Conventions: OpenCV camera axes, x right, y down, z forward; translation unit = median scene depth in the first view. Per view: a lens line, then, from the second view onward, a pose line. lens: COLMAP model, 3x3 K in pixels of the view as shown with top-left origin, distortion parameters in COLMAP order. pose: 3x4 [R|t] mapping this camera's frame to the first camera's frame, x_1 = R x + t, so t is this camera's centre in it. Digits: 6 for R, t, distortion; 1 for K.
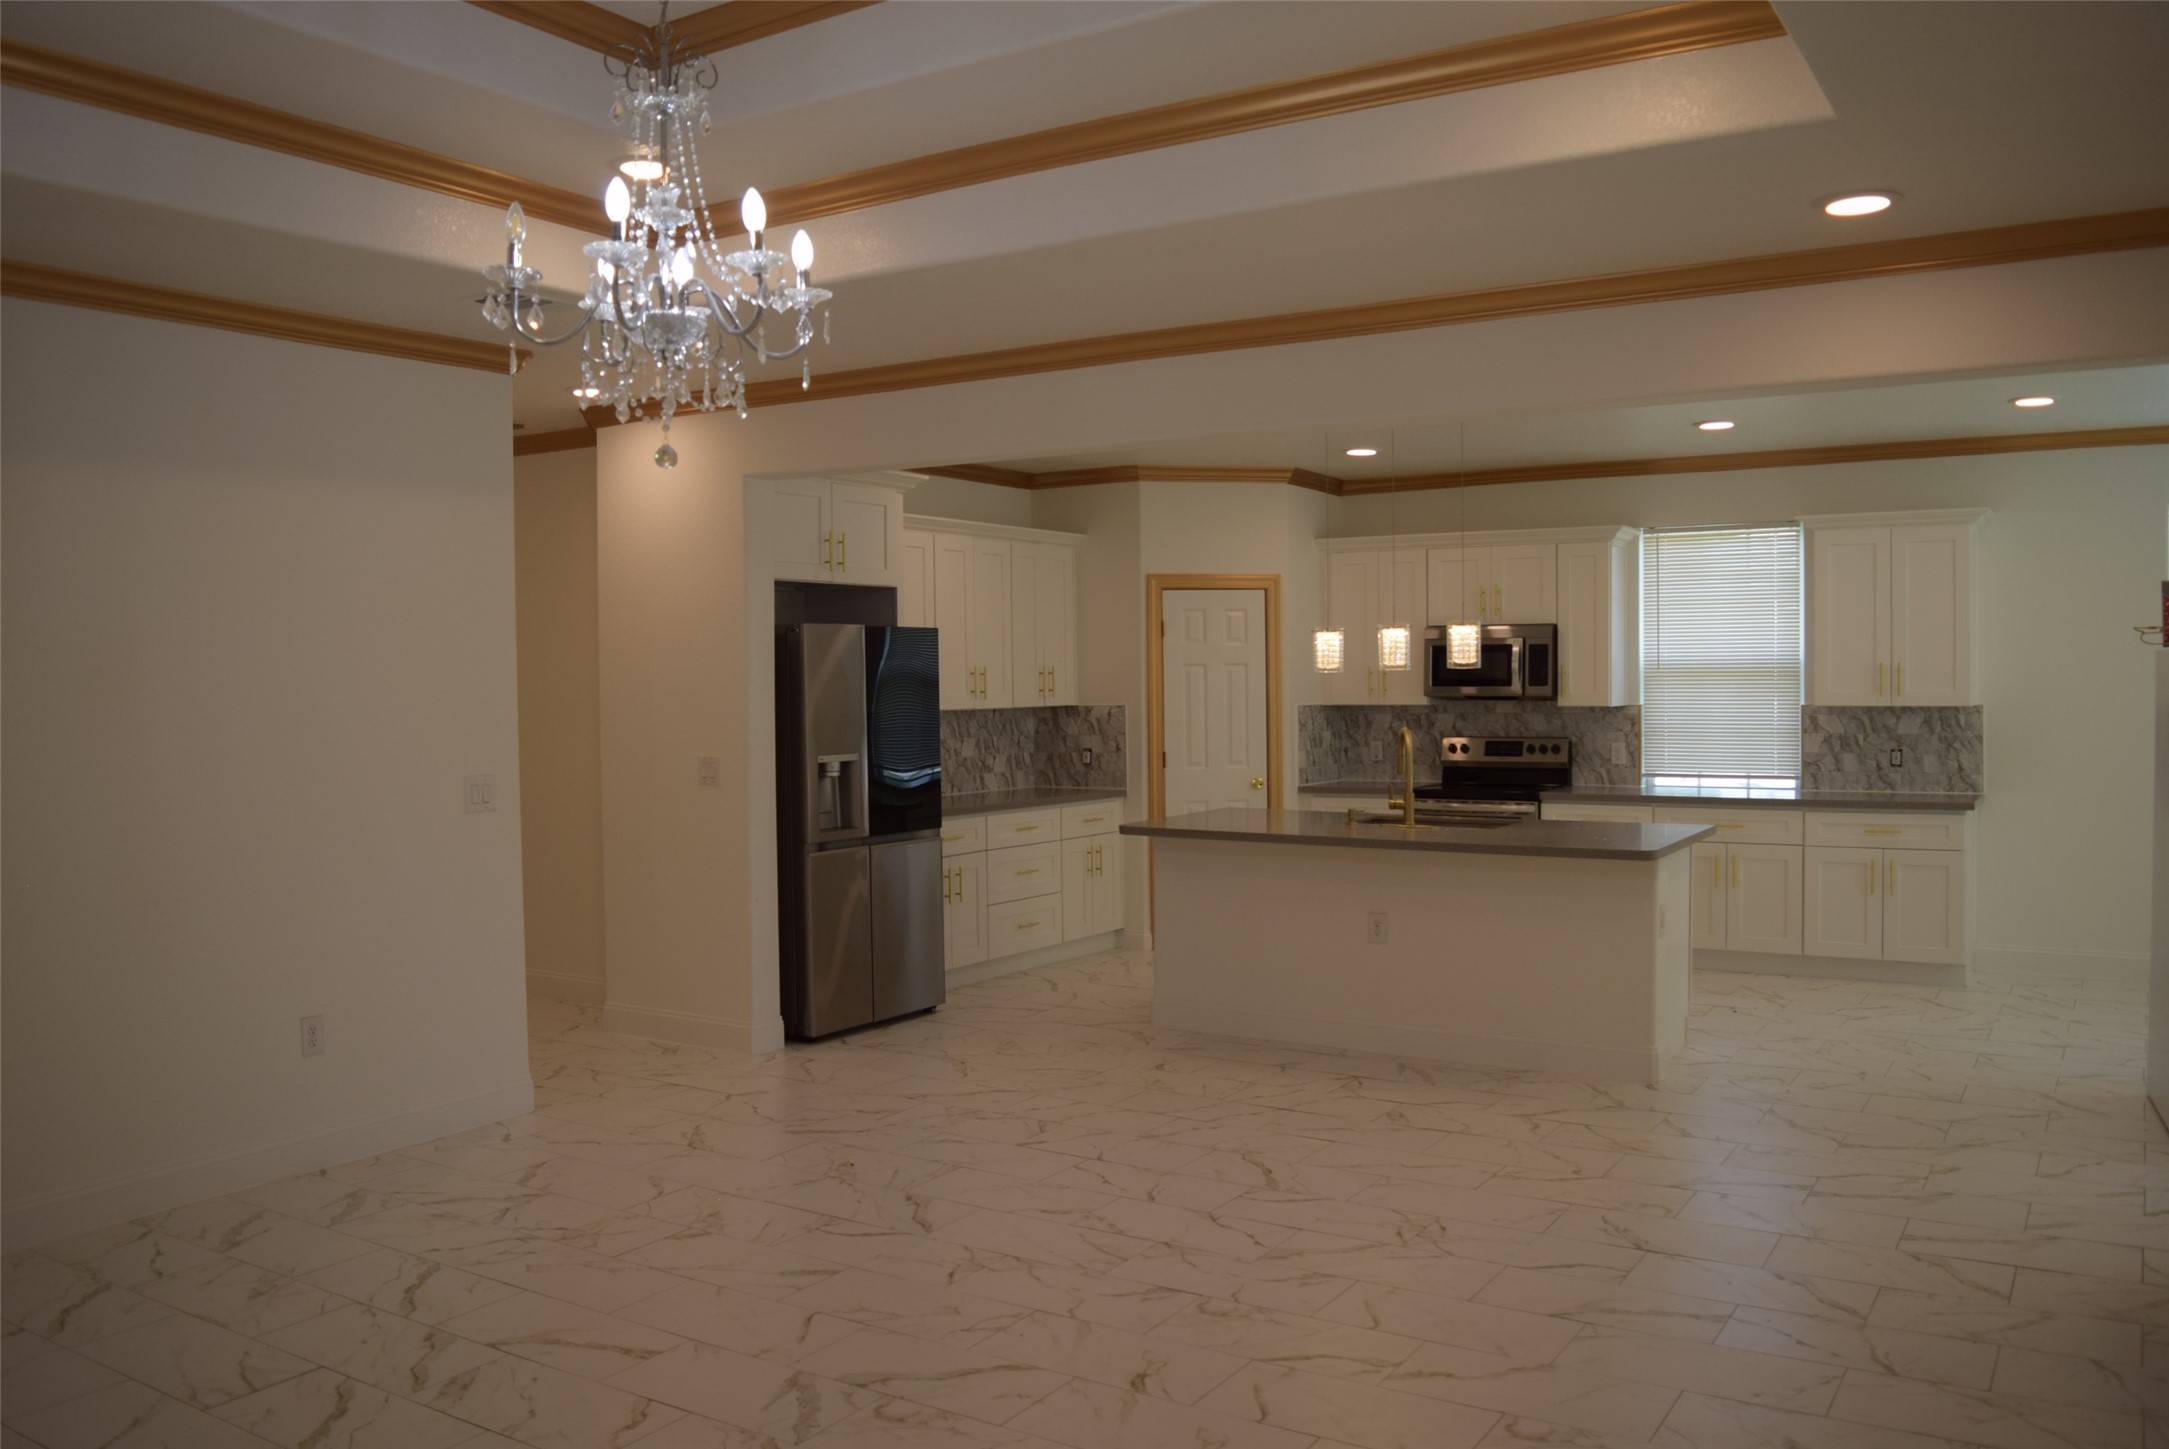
lens RADIAL K [[1703.1, 0, 1093.5], [0, 1703.1, 729.6], [0, 0, 1]] dist [-0.096179, 0.024159]
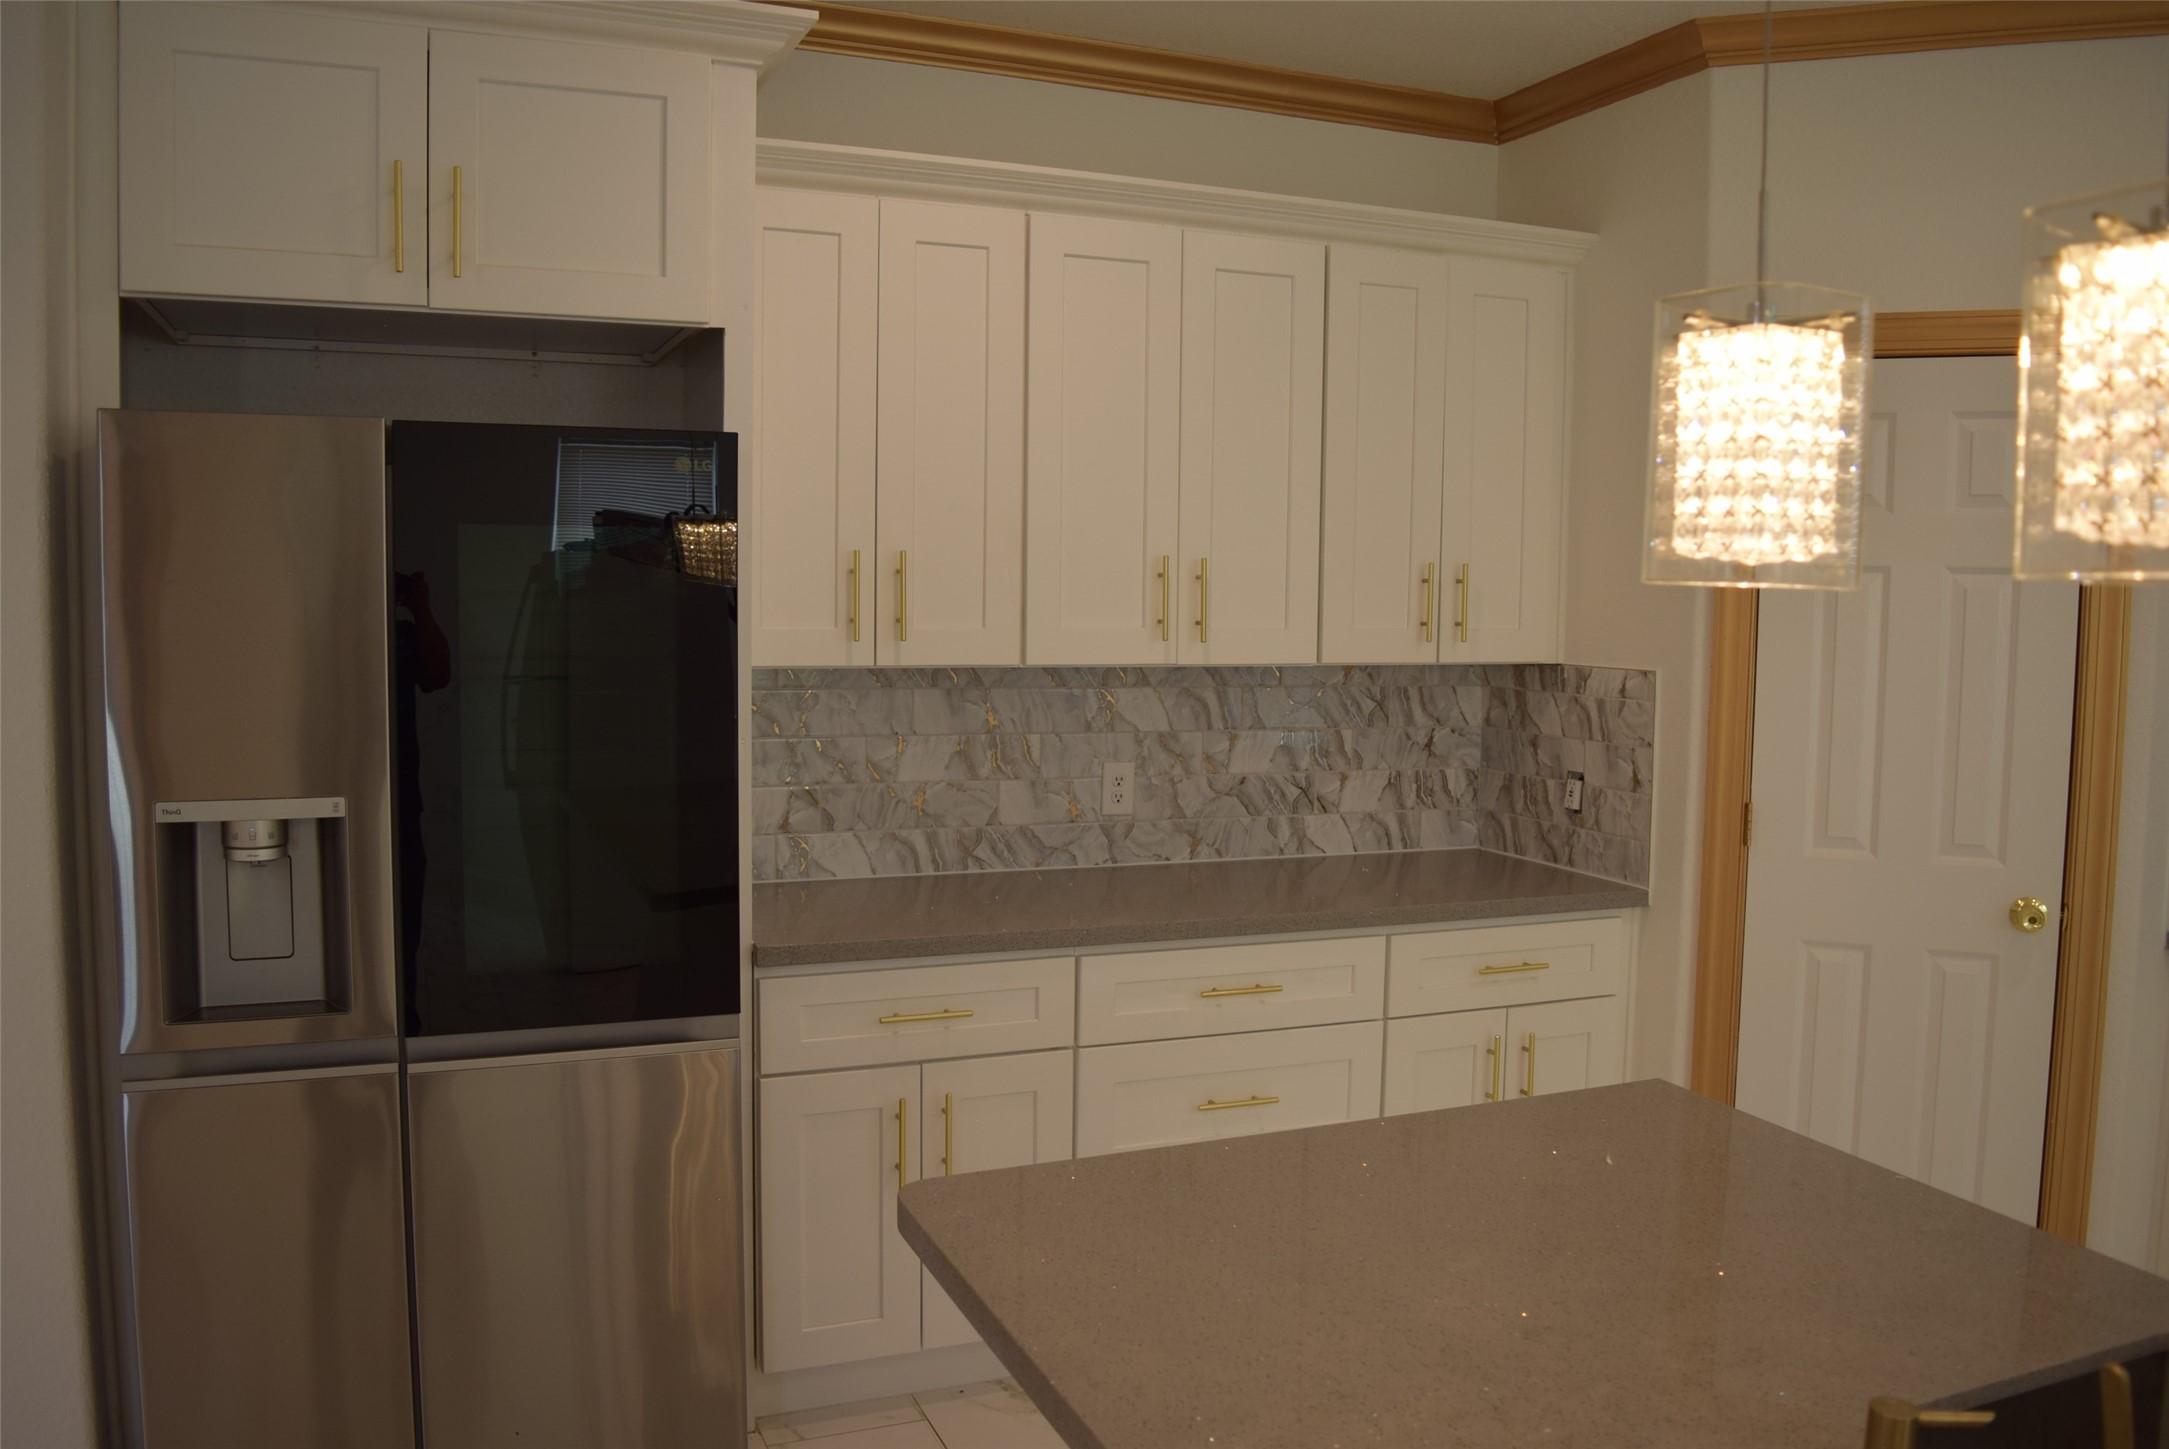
lens RADIAL K [[1703.1, 0, 1092.5], [0, 1703.1, 731.5], [0, 0, 1]] dist [-0.096179, 0.024159]
pose [[0.817162, 0.071532, -0.571952, 0.142220], [-0.040060, 0.996918, 0.067445, -0.022750], [0.575014, -0.032201, 0.817510, 0.665038]]
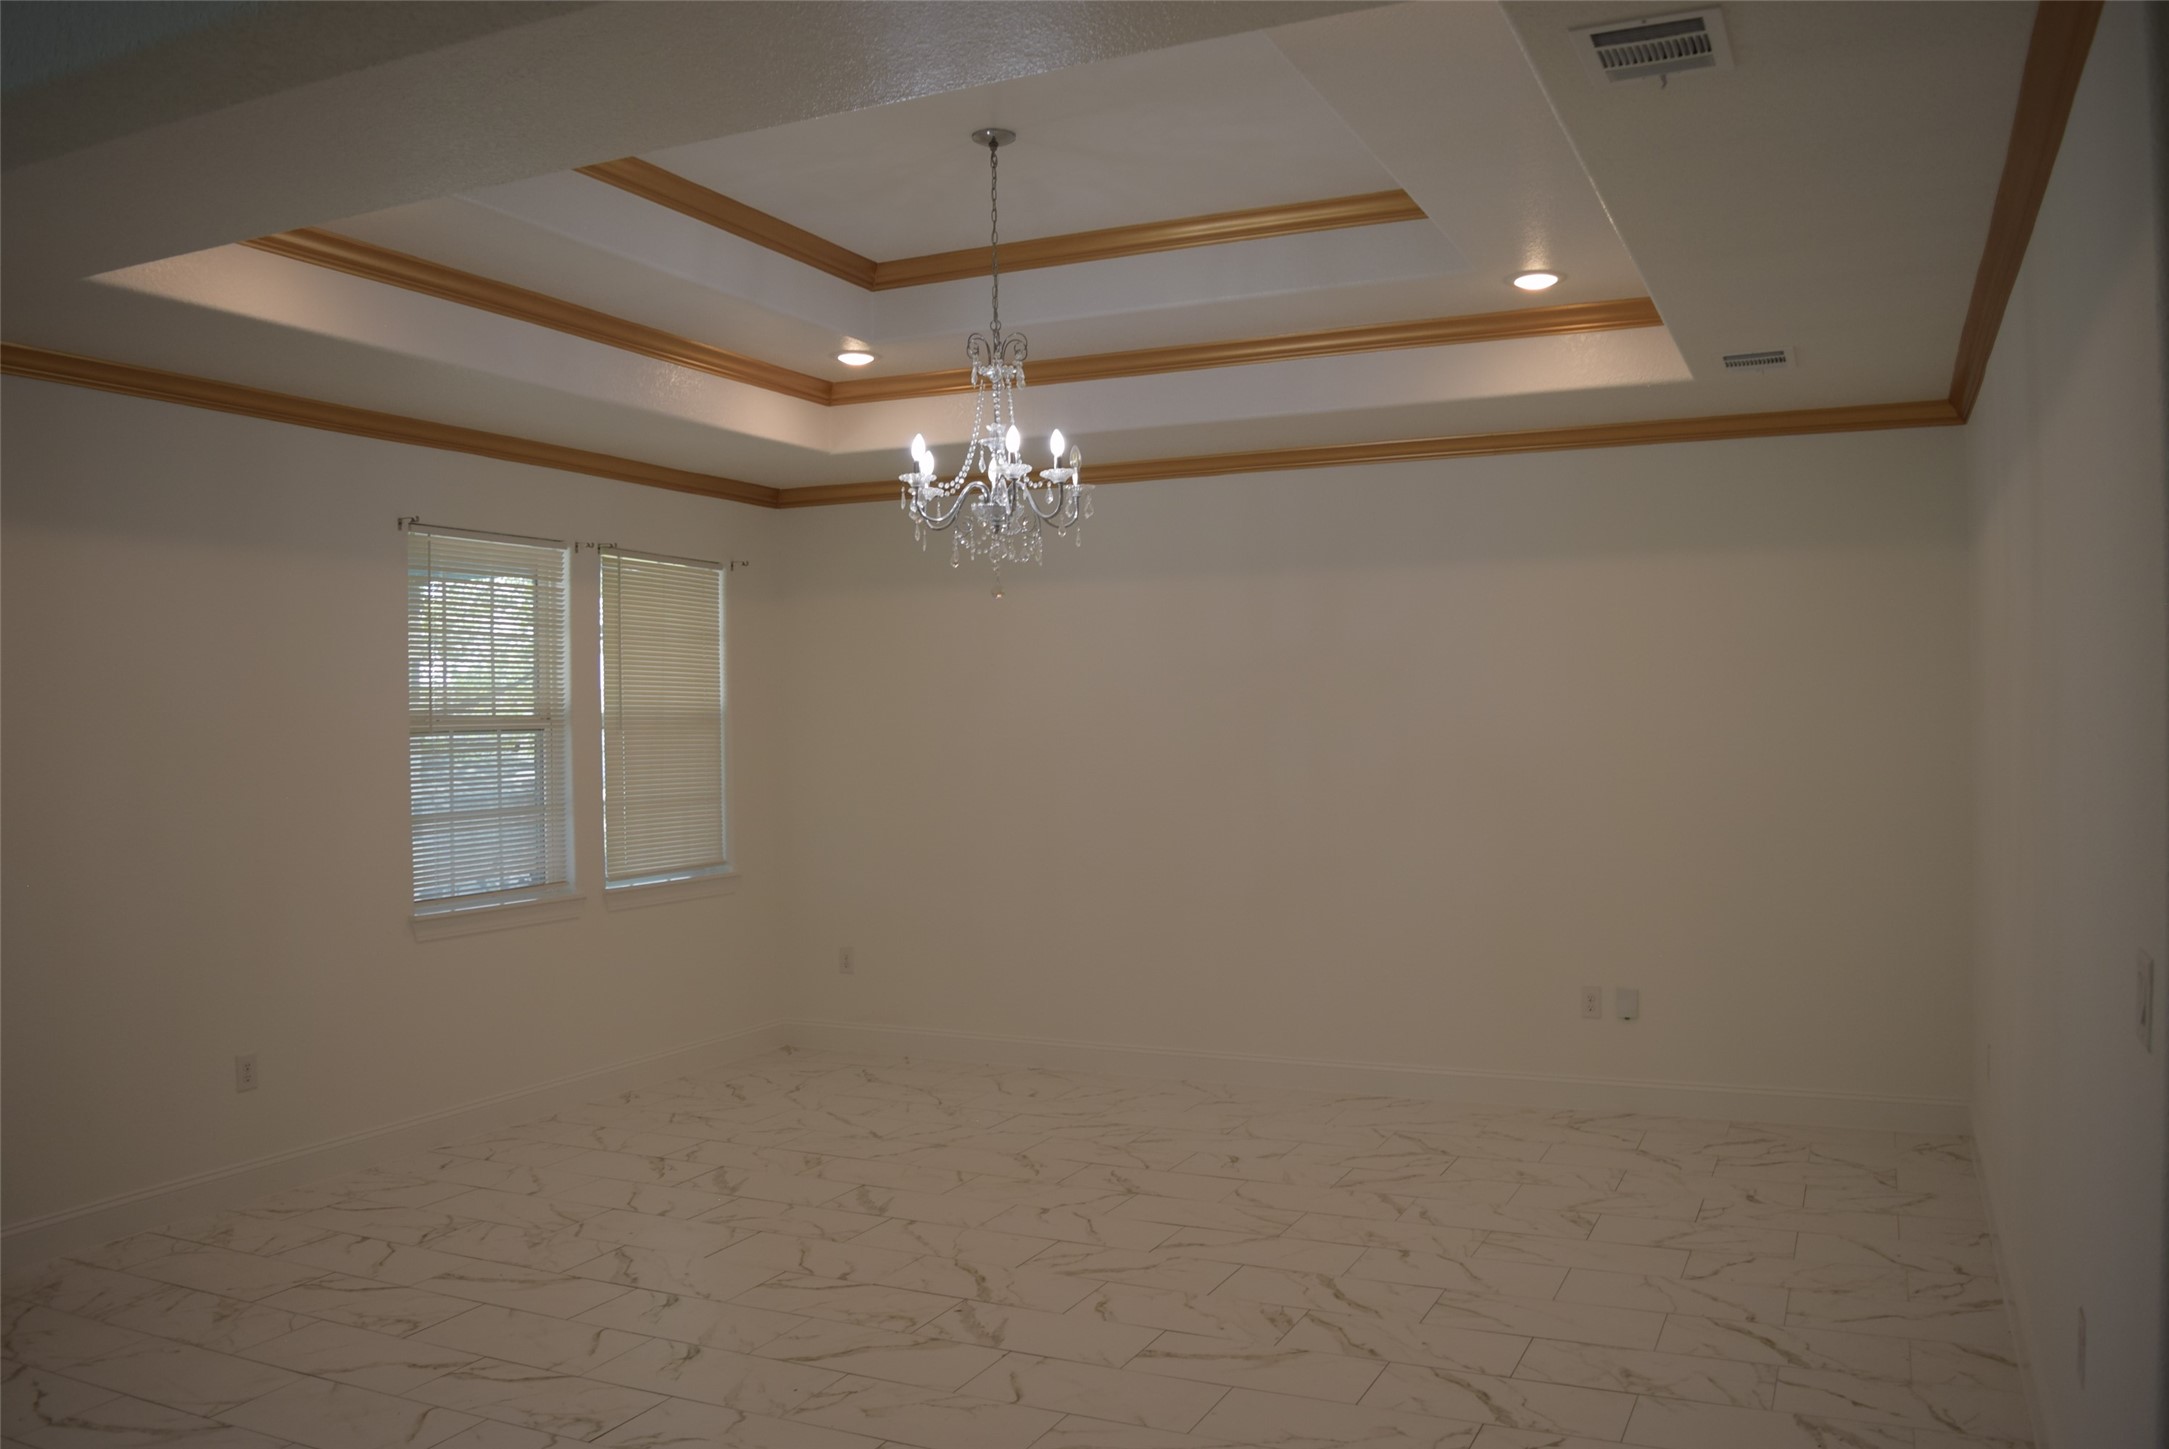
lens RADIAL K [[1703.1, 0, 1098.9], [0, 1703.1, 722.5], [0, 0, 1]] dist [-0.096179, 0.024159]
pose [[-0.991161, 0.024390, -0.130405, -0.044907], [0.020013, 0.999195, 0.034773, -0.030398], [0.131149, 0.031856, -0.990851, 0.884171]]
